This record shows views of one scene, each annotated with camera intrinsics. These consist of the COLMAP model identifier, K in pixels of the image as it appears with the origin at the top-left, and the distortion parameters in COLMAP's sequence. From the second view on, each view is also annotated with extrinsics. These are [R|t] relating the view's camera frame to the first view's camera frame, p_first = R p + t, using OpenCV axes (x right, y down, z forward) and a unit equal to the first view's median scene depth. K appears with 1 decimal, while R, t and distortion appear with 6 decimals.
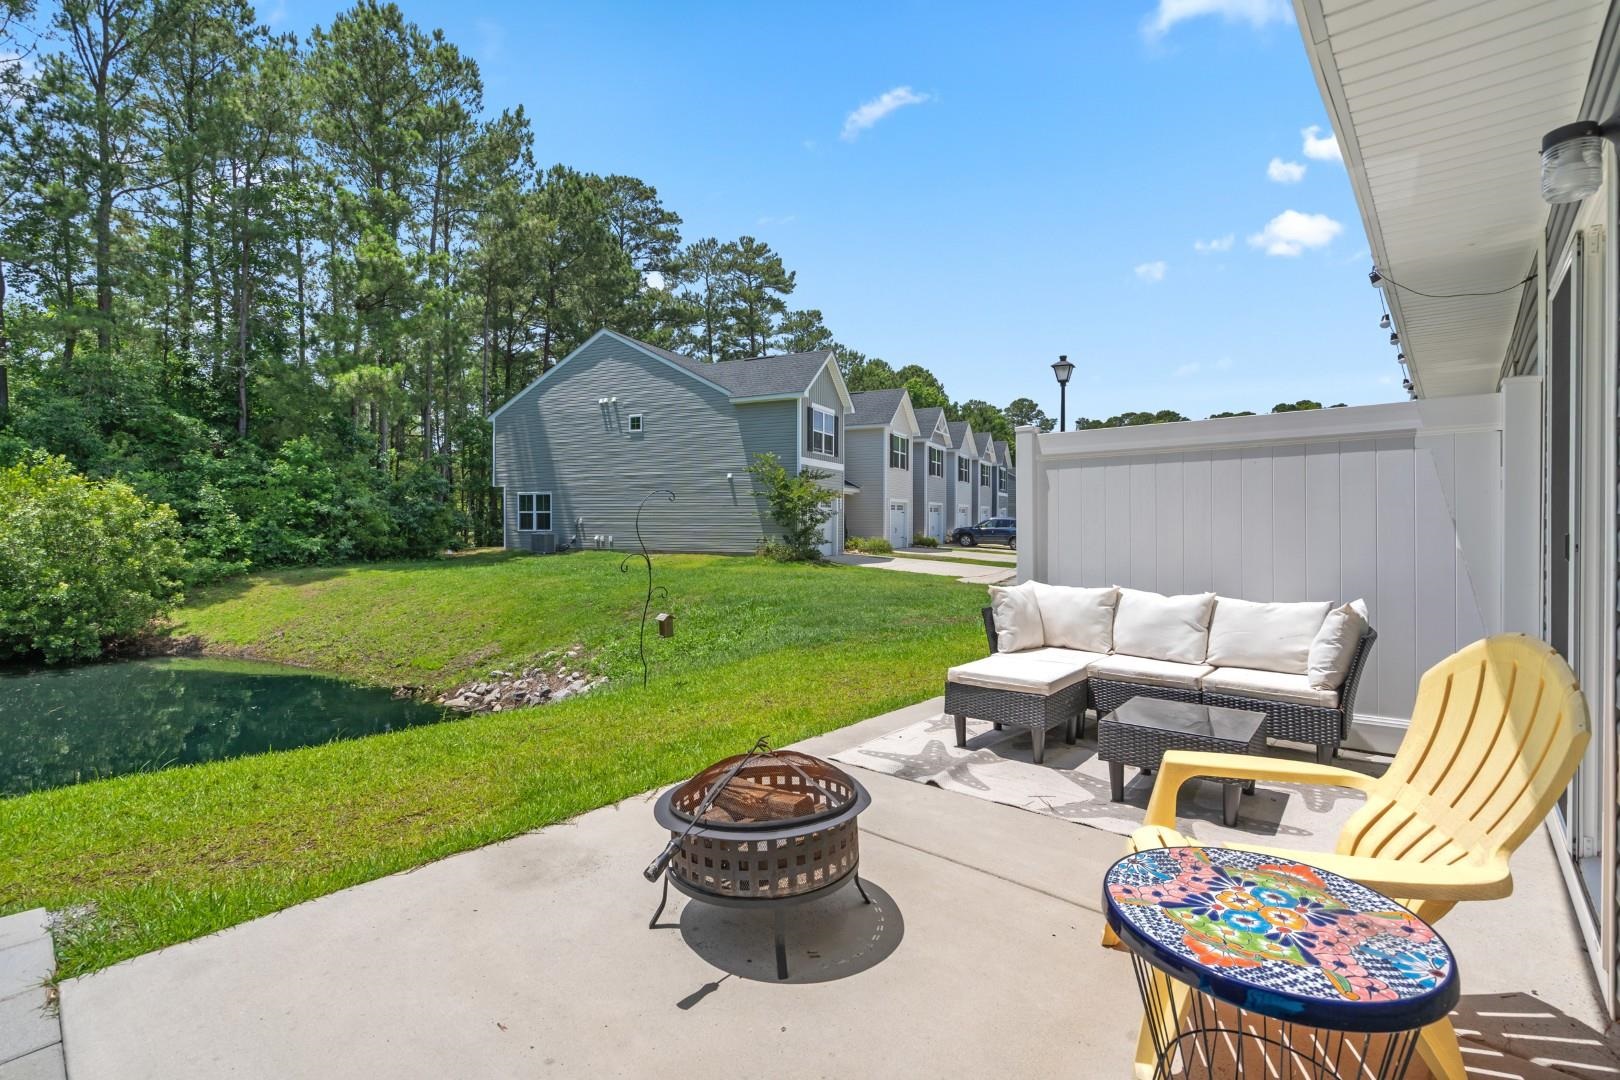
lens RADIAL K [[742.7, 0, 818.7], [0, 742.7, 520.0], [0, 0, 1]] dist [-0.000653, -0.000090]
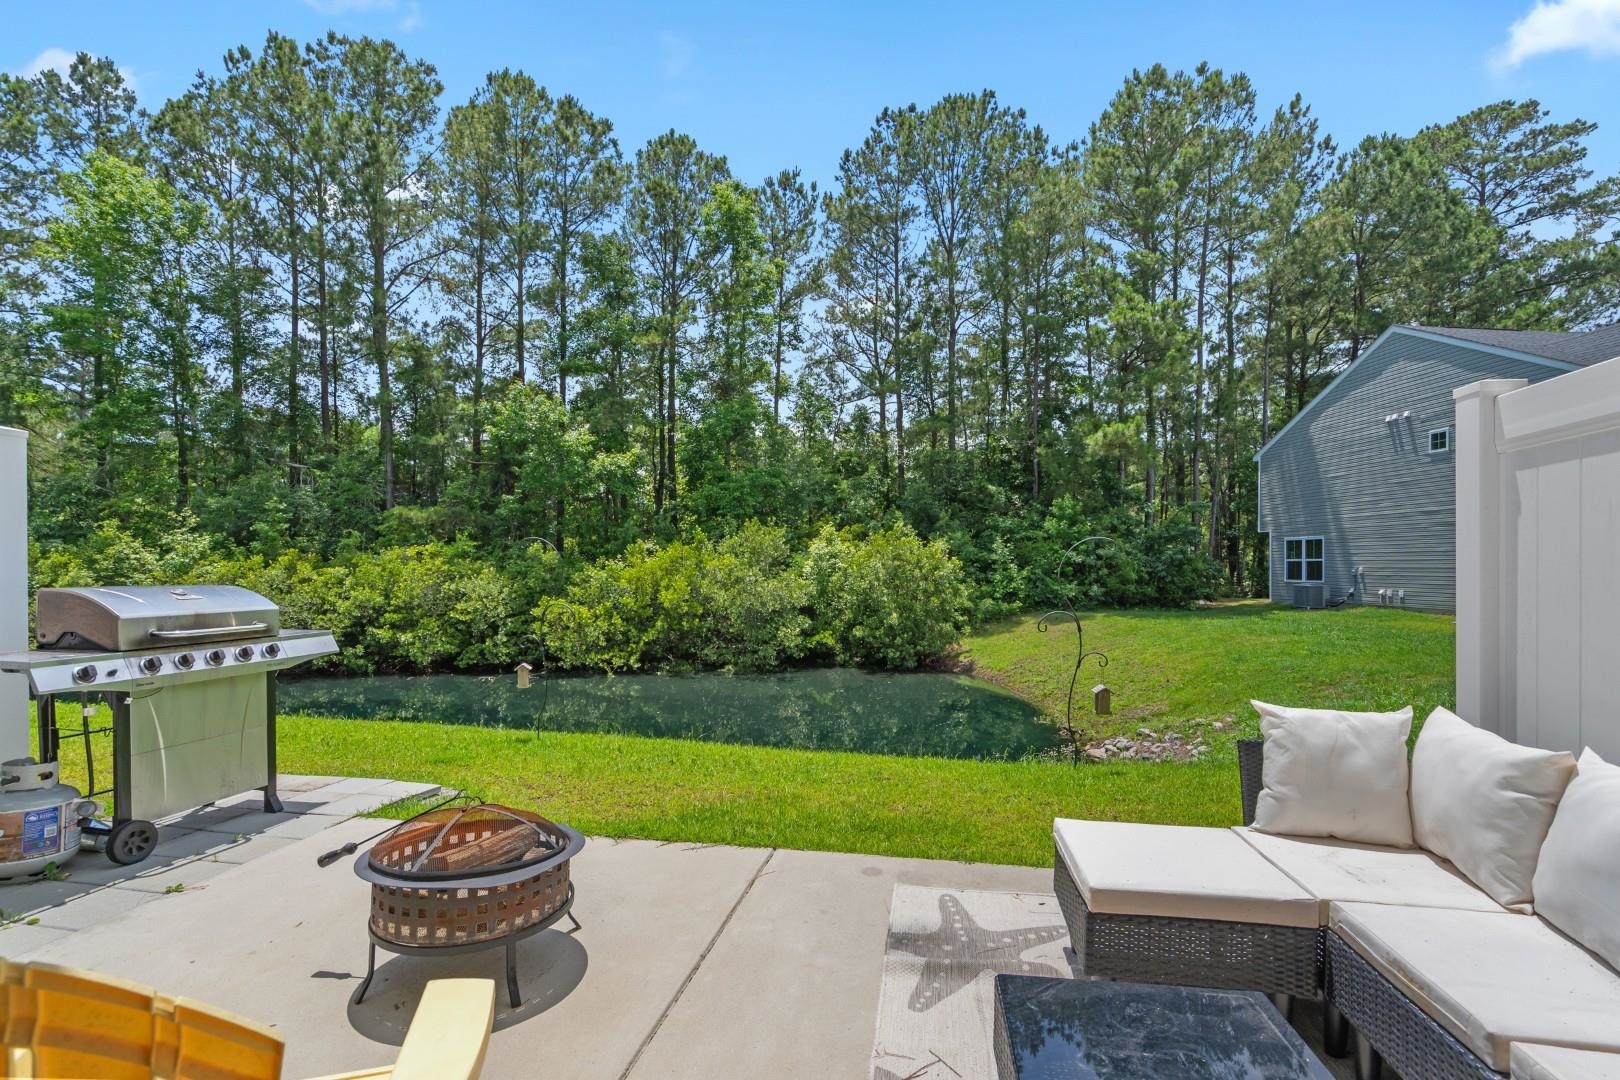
lens RADIAL K [[756.8, 0, 821.6], [0, 756.8, 567.7], [0, 0, 1]] dist [-0.000376, 0.001645]
pose [[0.511502, 0.001035, -0.859281, 0.110121], [-0.000760, 0.999999, 0.000752, -0.002232], [0.859281, 0.000269, 0.511503, 0.088156]]
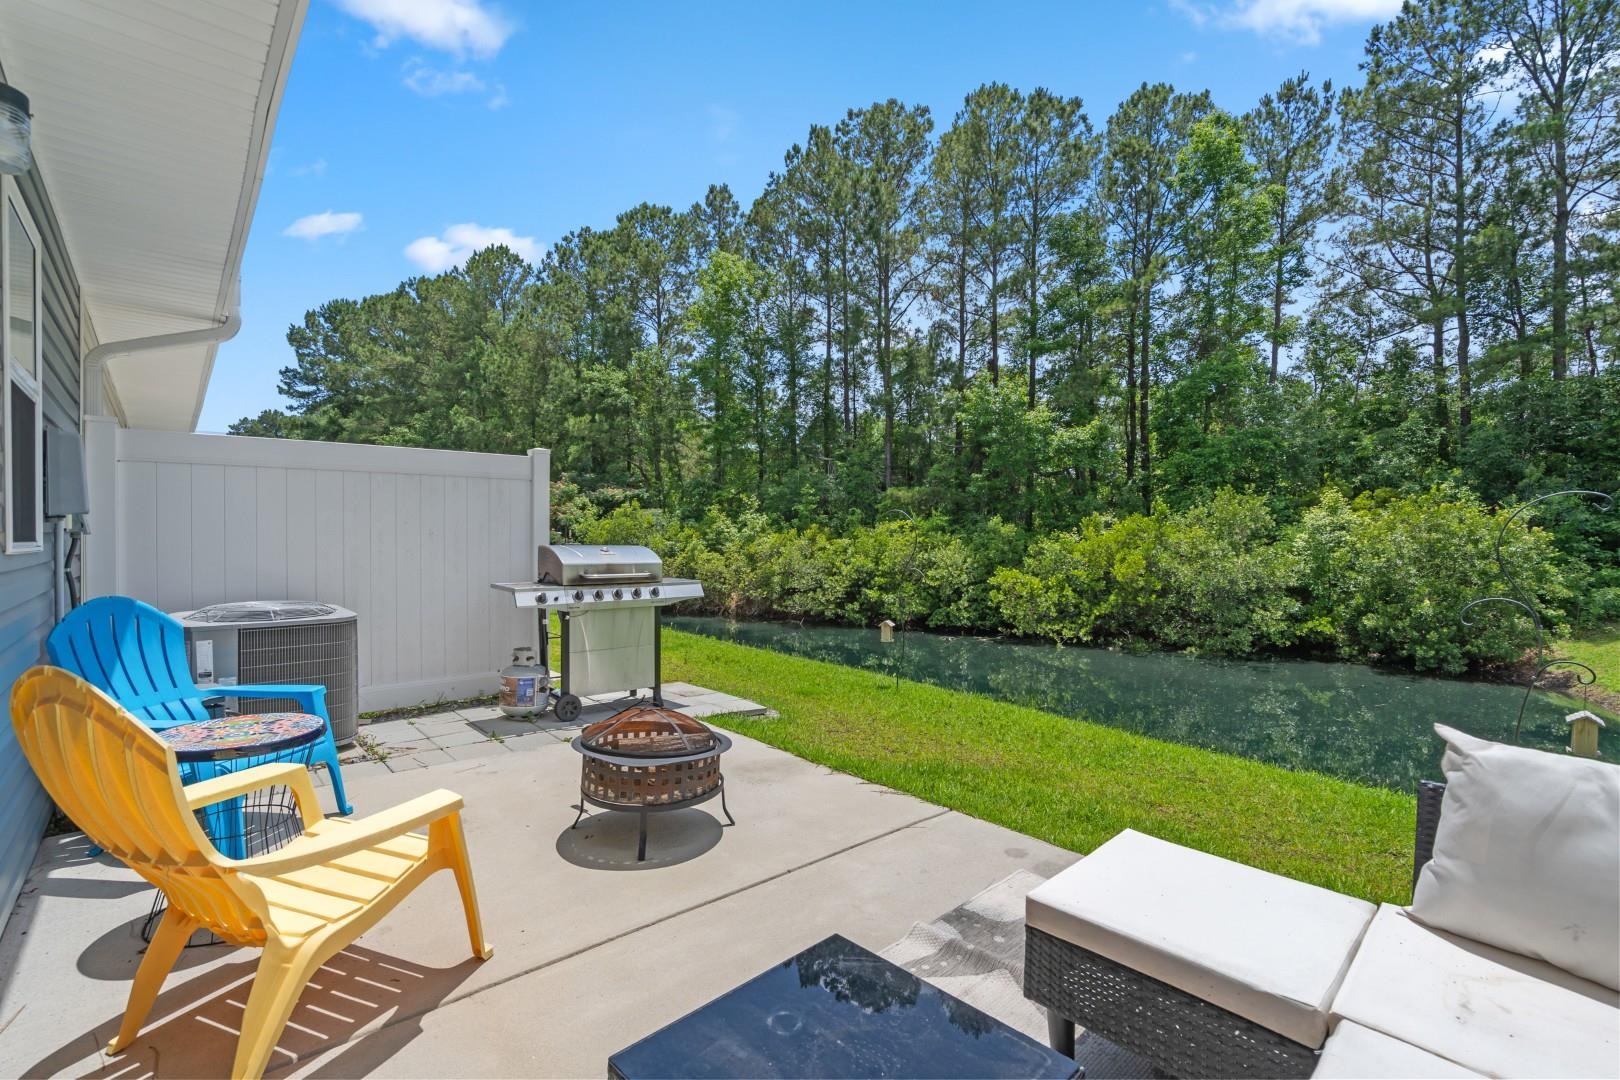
lens RADIAL K [[733.0, 0, 810.9], [0, 733.0, 539.2], [0, 0, 1]] dist [-0.000736, -0.000347]
pose [[-0.127692, -0.000441, -0.991814, 0.126653], [-0.006458, 0.999979, 0.000387, -0.000610], [0.991793, 0.006455, -0.127693, 0.149003]]
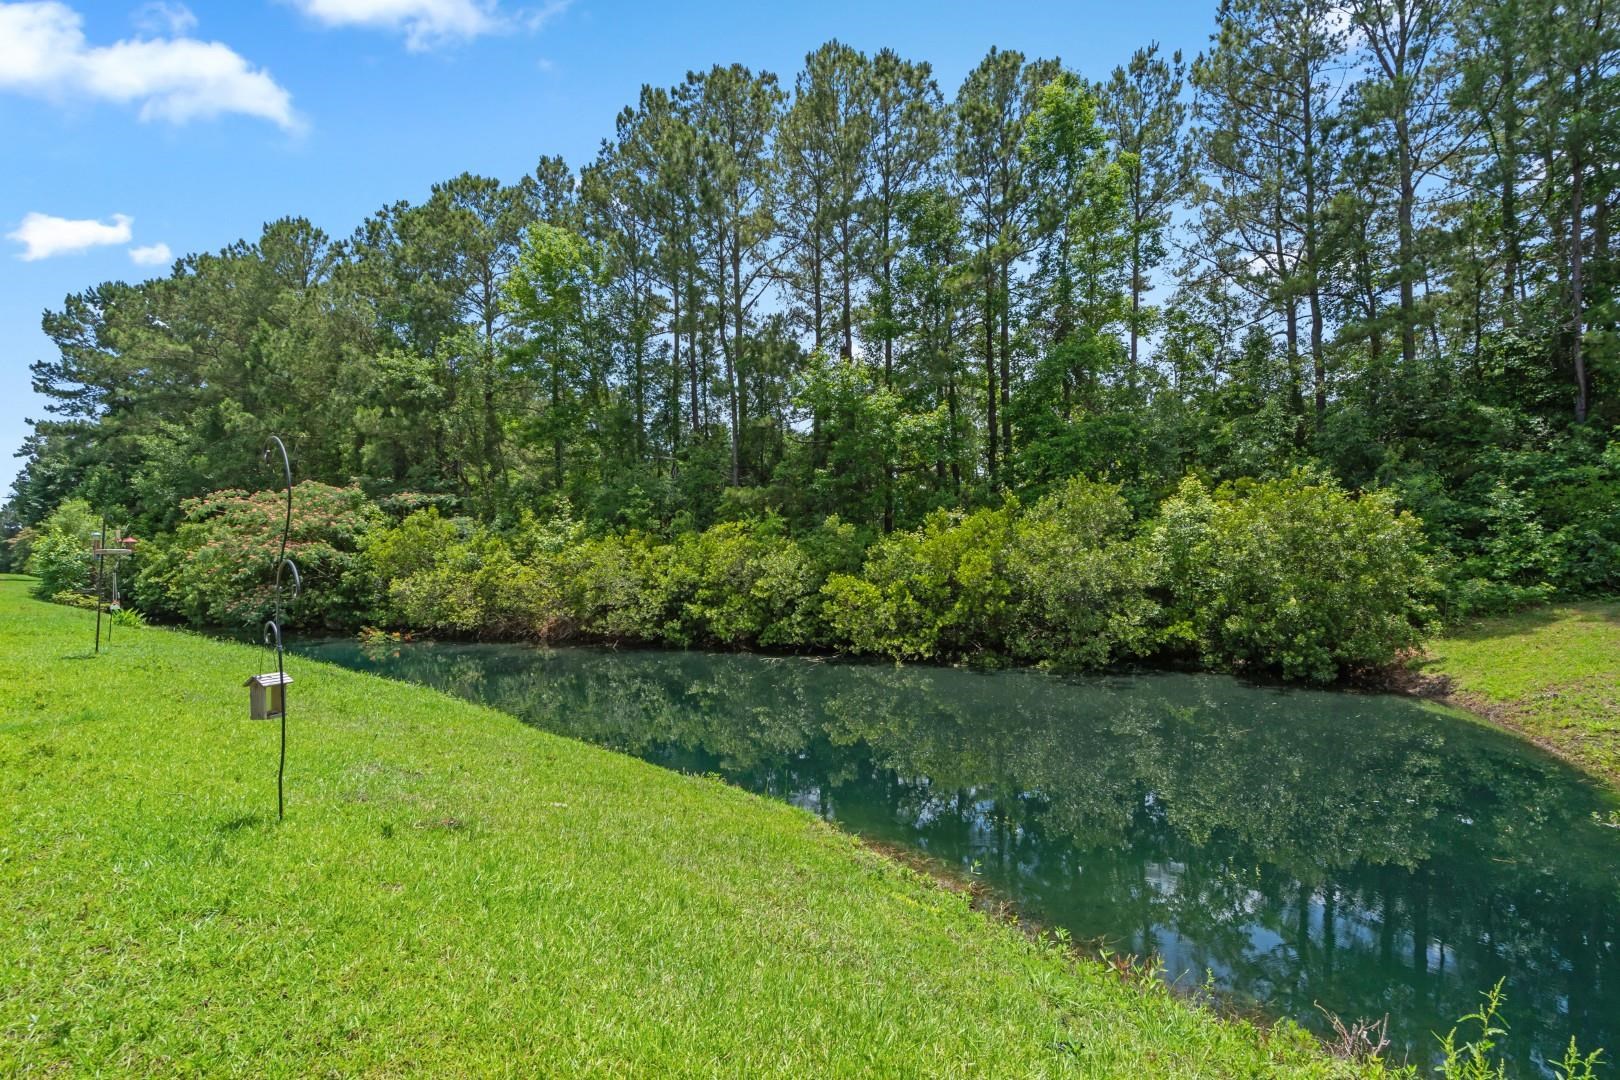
lens RADIAL K [[729.7, 0, 811.3], [0, 729.7, 544.4], [0, 0, 1]] dist [-0.004597, 0.000916]
pose [[-0.002511, -0.013017, -0.999912, -0.048396], [0.013827, 0.999819, -0.013051, 0.012817], [0.999901, -0.013859, -0.002331, 0.253221]]
